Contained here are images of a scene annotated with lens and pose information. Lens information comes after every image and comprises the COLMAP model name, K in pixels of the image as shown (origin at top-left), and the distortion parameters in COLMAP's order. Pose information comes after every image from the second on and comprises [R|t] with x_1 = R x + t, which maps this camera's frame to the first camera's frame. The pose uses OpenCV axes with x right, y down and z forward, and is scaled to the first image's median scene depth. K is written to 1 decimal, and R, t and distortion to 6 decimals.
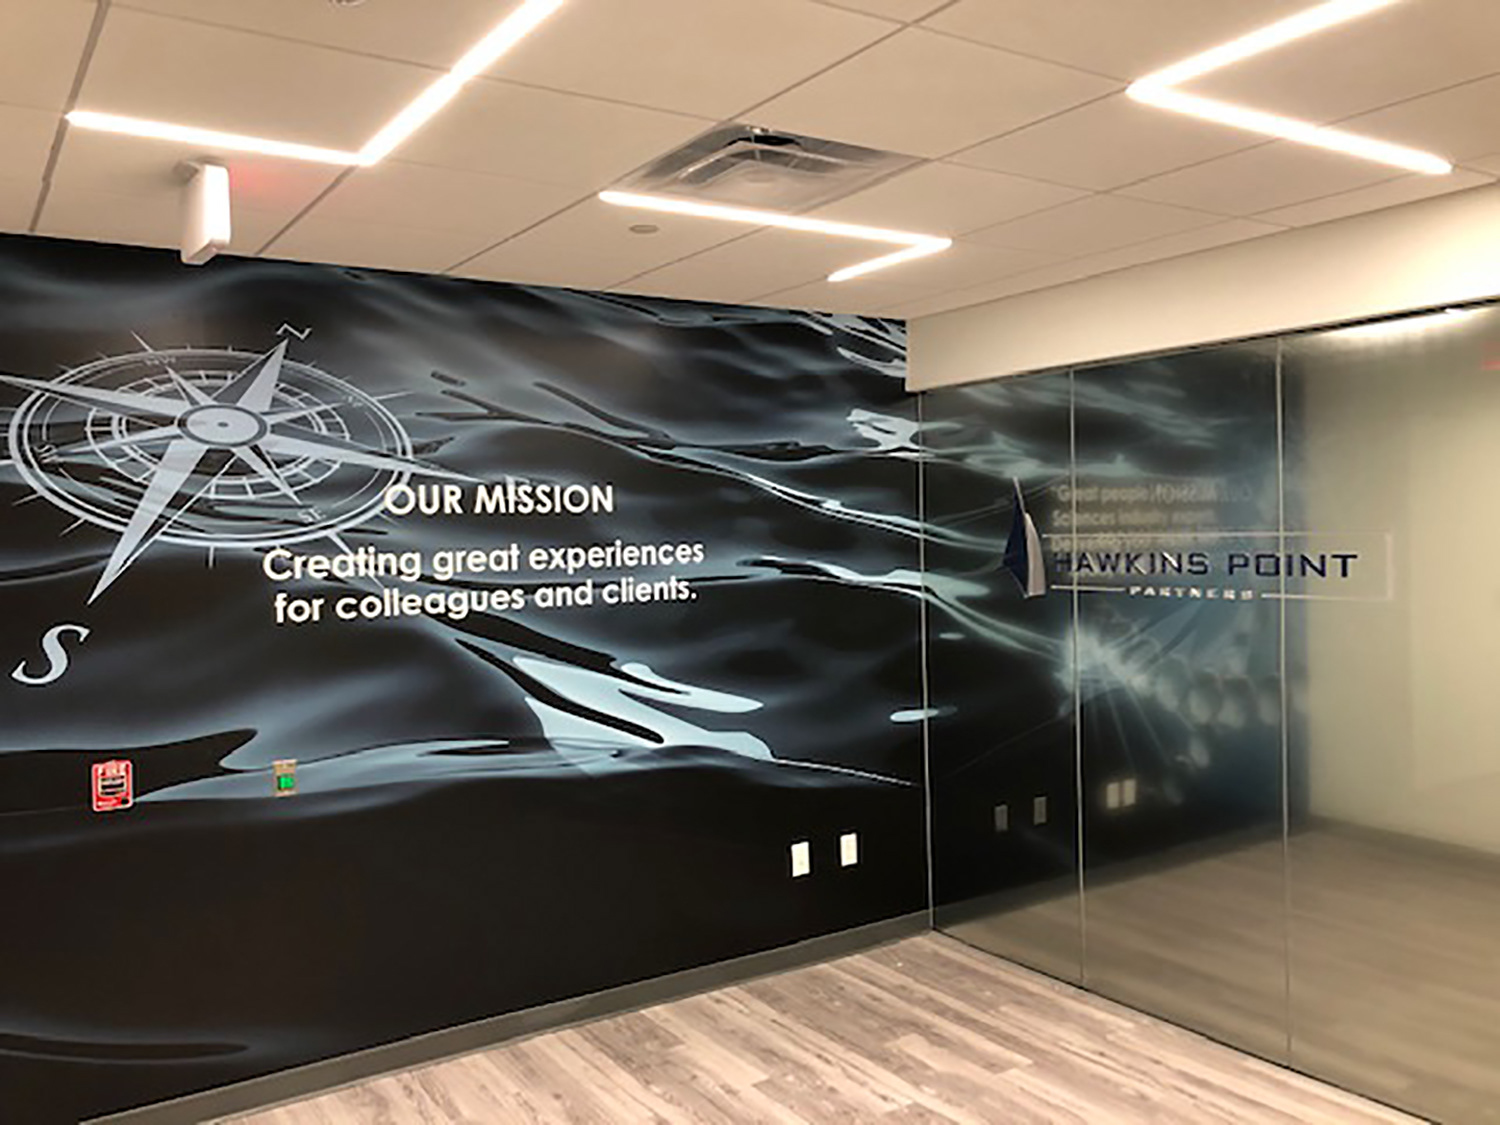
lens RADIAL K [[1239.5, 0, 750.0], [0, 1239.5, 562.5], [0, 0, 1]] dist [0.012409, 0.004475]
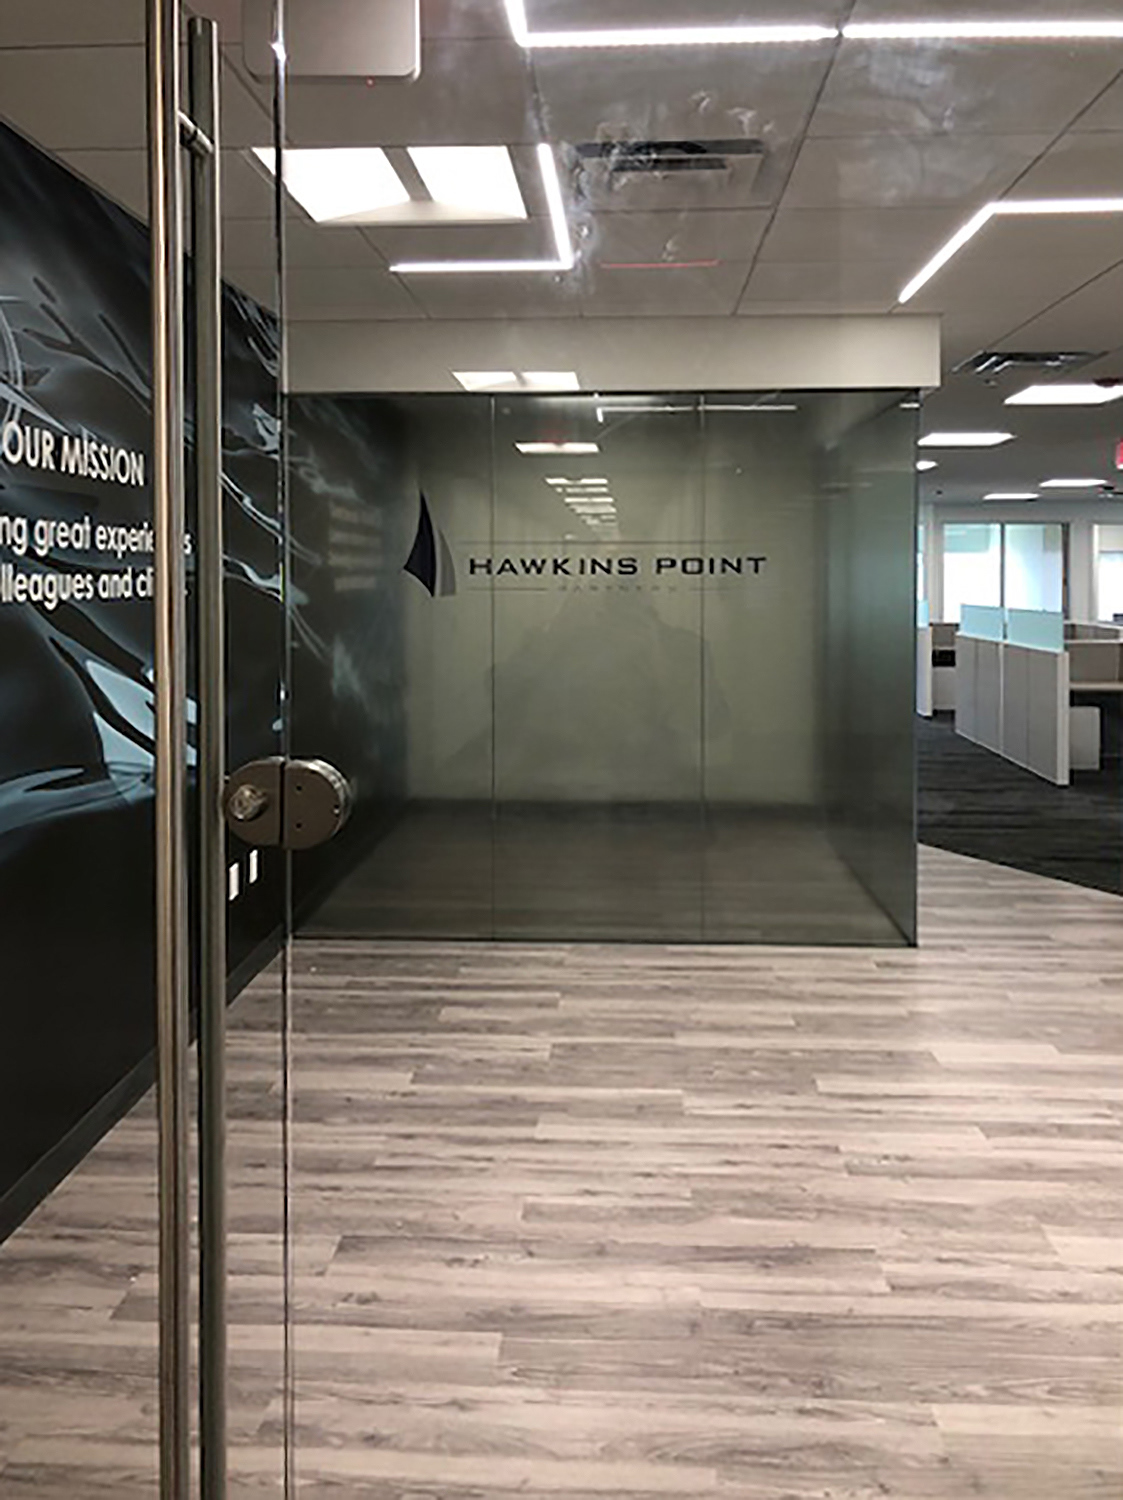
lens RADIAL K [[1239.5, 0, 557.5], [0, 1239.5, 619.6], [0, 0, 1]] dist [0.012409, 0.004475]
pose [[0.597089, -0.002416, 0.802172, -0.658498], [0.005788, 0.999982, -0.001297, 0.054463], [-0.802154, 0.005417, 0.597092, 0.300856]]
